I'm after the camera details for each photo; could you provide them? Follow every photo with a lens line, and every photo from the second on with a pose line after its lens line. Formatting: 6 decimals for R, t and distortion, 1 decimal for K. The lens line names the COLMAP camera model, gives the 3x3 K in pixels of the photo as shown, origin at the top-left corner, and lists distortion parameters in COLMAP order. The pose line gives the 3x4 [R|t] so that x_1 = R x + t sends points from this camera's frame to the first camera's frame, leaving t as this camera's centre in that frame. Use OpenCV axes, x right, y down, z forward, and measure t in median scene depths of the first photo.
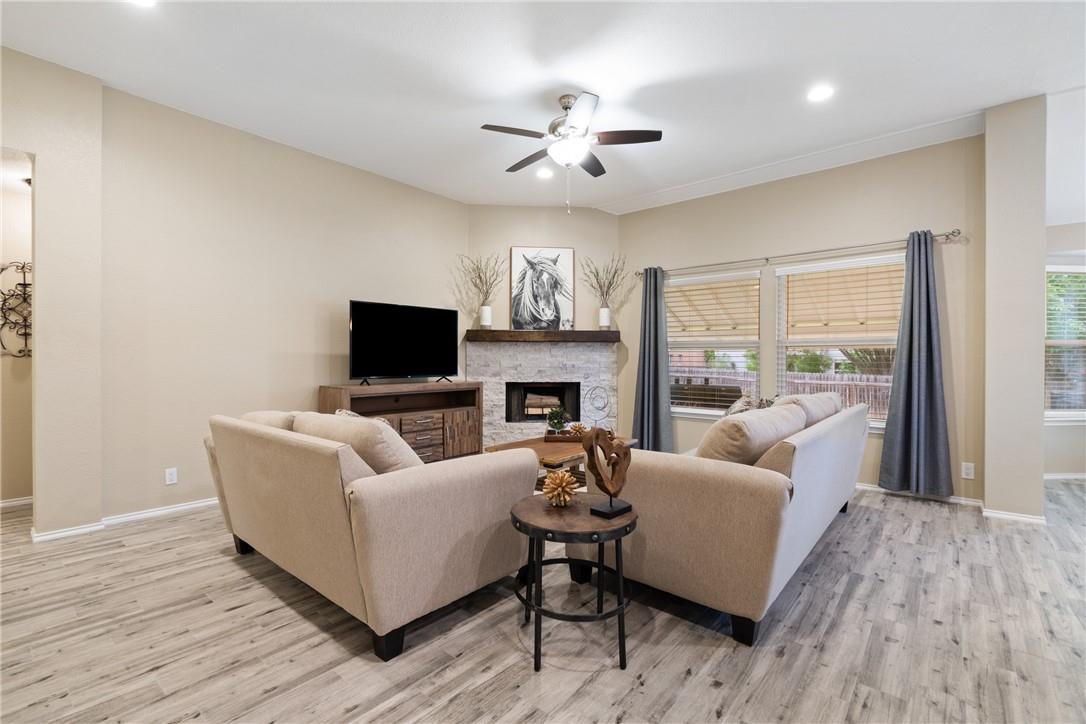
lens RADIAL K [[480.1, 0, 535.9], [0, 480.1, 369.8], [0, 0, 1]] dist [-0.001505, -0.000480]
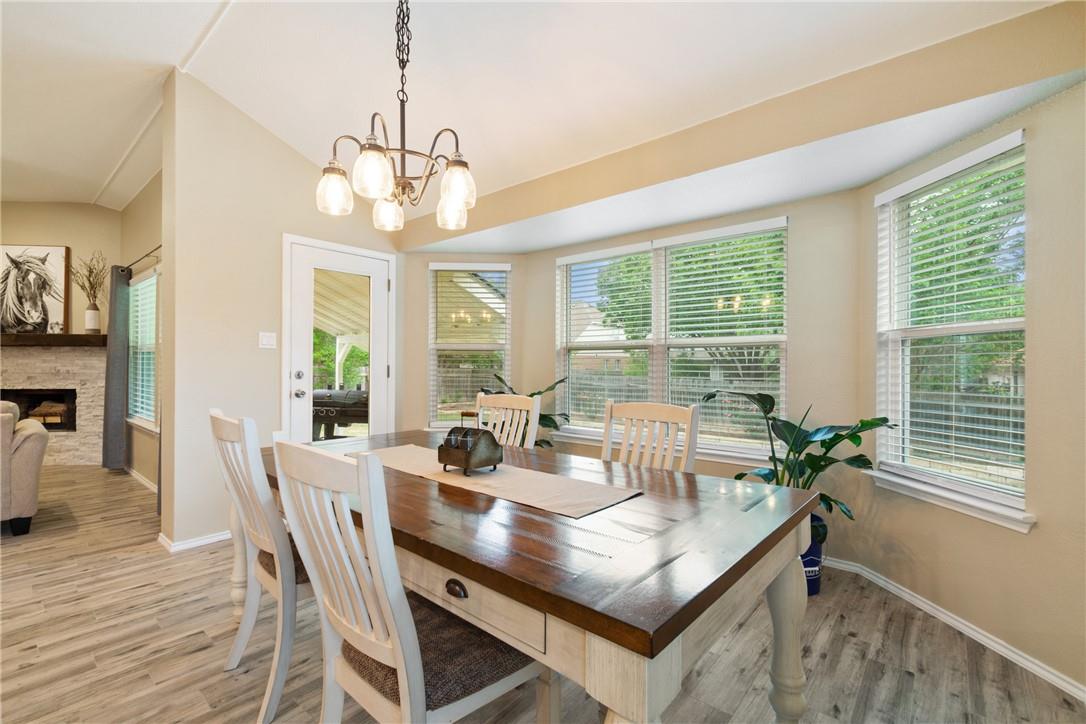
lens RADIAL K [[481.3, 0, 513.1], [0, 481.3, 356.4], [0, 0, 1]] dist [0.019959, -0.000079]
pose [[0.999701, -0.002692, -0.024288, 0.982405], [0.001920, 0.999494, -0.031747, -0.006075], [0.024361, 0.031690, 0.999201, 0.069930]]
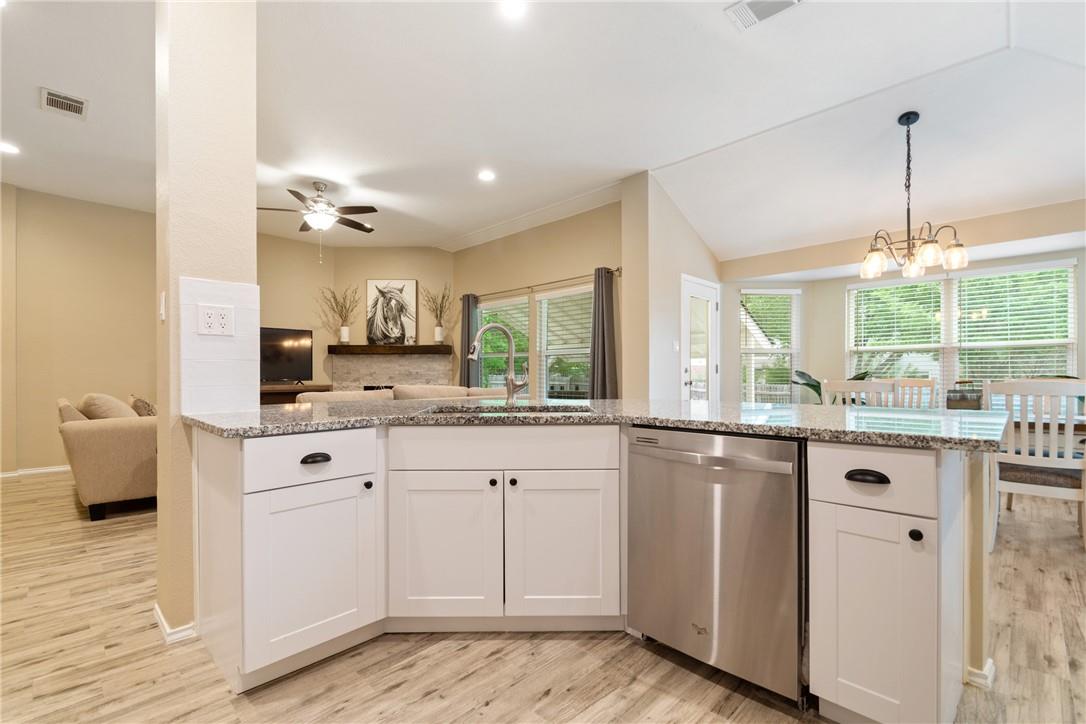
lens RADIAL K [[482.5, 0, 534.1], [0, 482.5, 375.8], [0, 0, 1]] dist [-0.002350, -0.000001]
pose [[0.996798, -0.005451, -0.079773, 0.489628], [0.003722, 0.999755, -0.021810, 0.027579], [0.079873, 0.021443, 0.996574, -0.232780]]
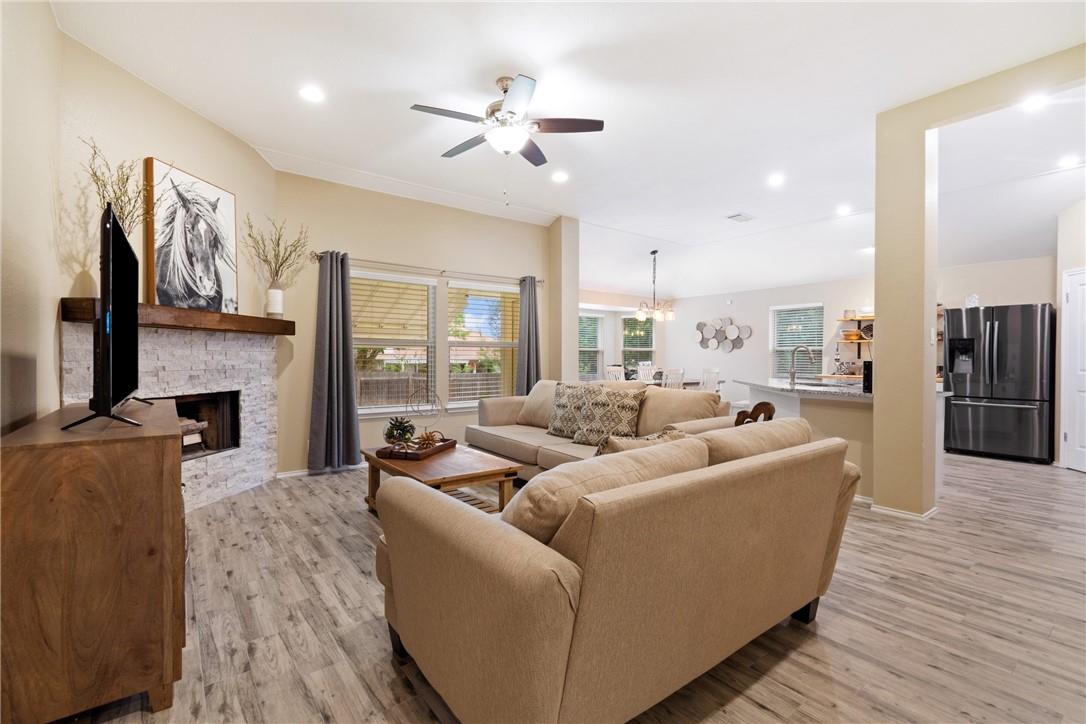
lens RADIAL K [[487.6, 0, 527.6], [0, 487.6, 362.2], [0, 0, 1]] dist [0.002109, -0.005072]
pose [[0.224213, -0.012688, 0.974457, -0.510786], [0.020571, 0.999754, 0.008284, -0.012410], [-0.974323, 0.018189, 0.224419, 0.443775]]
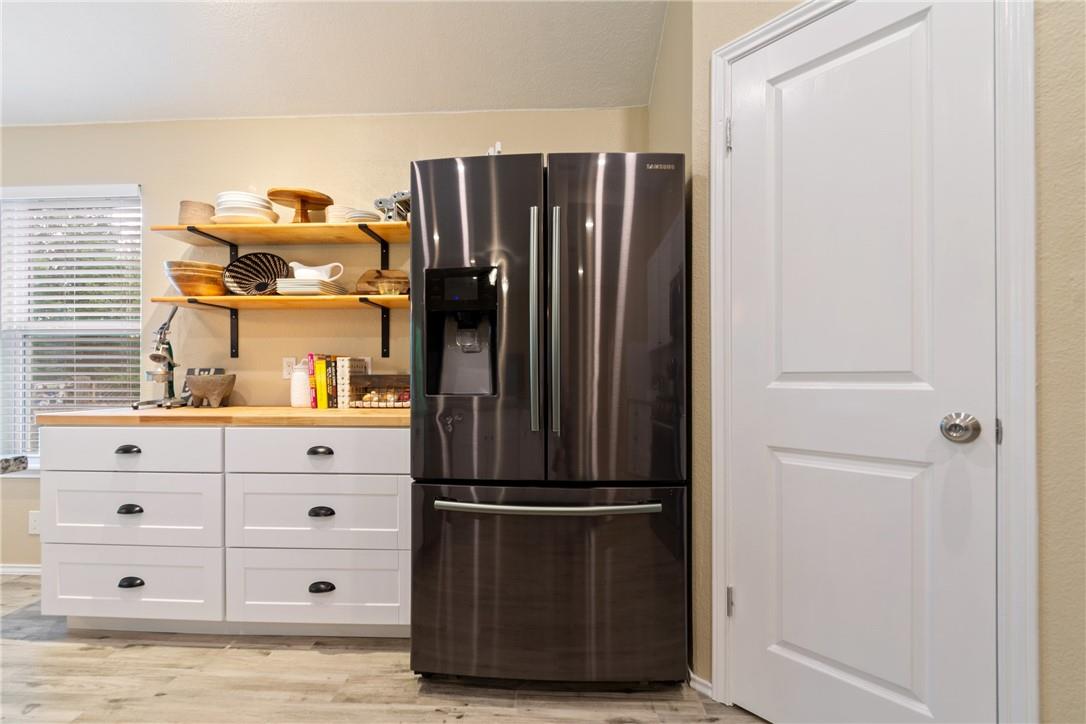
lens RADIAL K [[480.1, 0, 535.9], [0, 480.1, 369.8], [0, 0, 1]] dist [-0.001505, -0.000480]
pose [[-0.599923, 0.015465, 0.799908, 0.416875], [0.018465, 0.999814, -0.005481, 0.024676], [-0.799845, 0.011482, -0.600097, -0.069005]]
